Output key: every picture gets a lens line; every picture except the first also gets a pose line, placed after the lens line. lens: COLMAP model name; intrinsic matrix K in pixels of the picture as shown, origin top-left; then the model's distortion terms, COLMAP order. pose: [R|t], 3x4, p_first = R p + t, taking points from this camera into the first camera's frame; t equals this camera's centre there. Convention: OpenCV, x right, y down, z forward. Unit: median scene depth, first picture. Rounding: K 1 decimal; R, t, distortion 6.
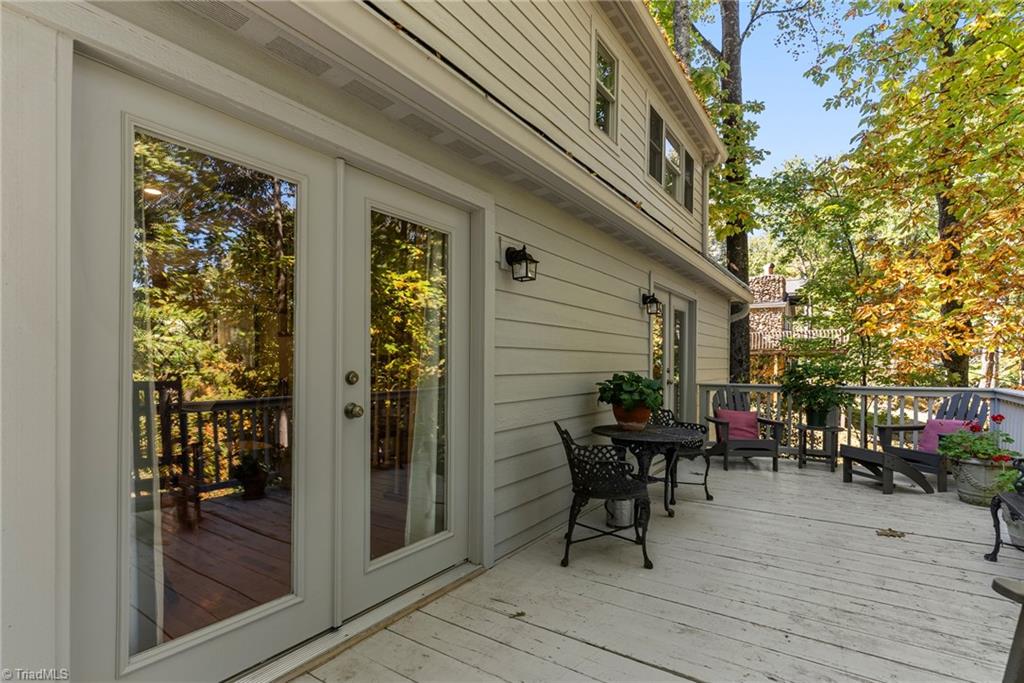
lens RADIAL K [[492.6, 0, 505.6], [0, 492.6, 369.8], [0, 0, 1]] dist [0.000236, -0.000806]
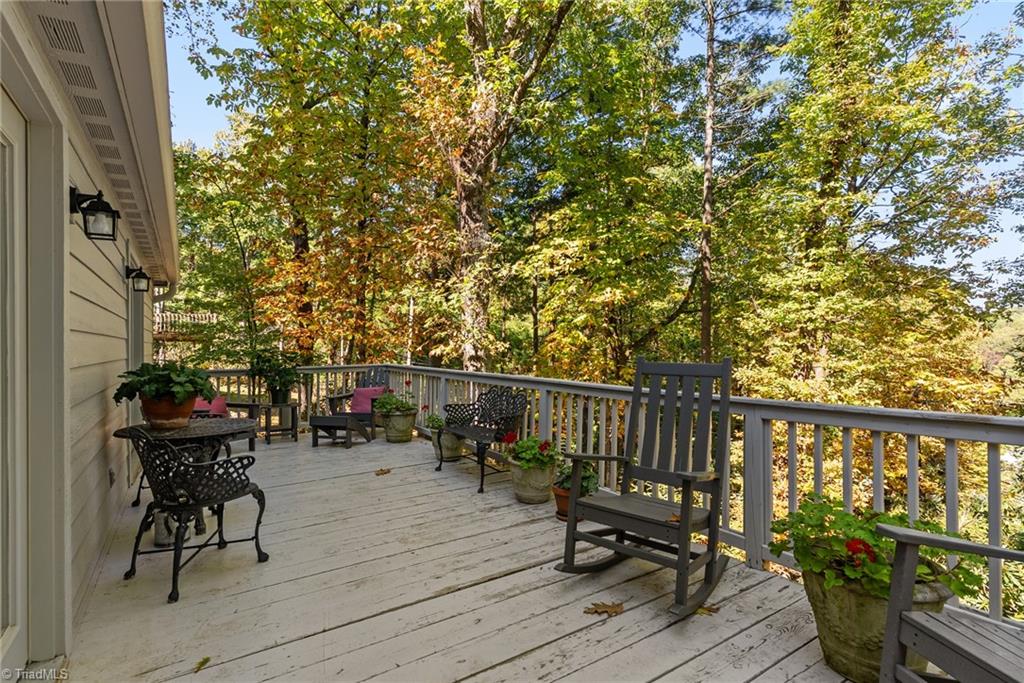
lens RADIAL K [[492.6, 0, 505.6], [0, 492.6, 343.4], [0, 0, 1]] dist [0.000236, -0.000806]
pose [[0.392229, -0.000431, 0.919868, -0.287538], [0.019055, 0.999789, -0.007657, -0.007324], [-0.919670, 0.020531, 0.392154, 0.117573]]
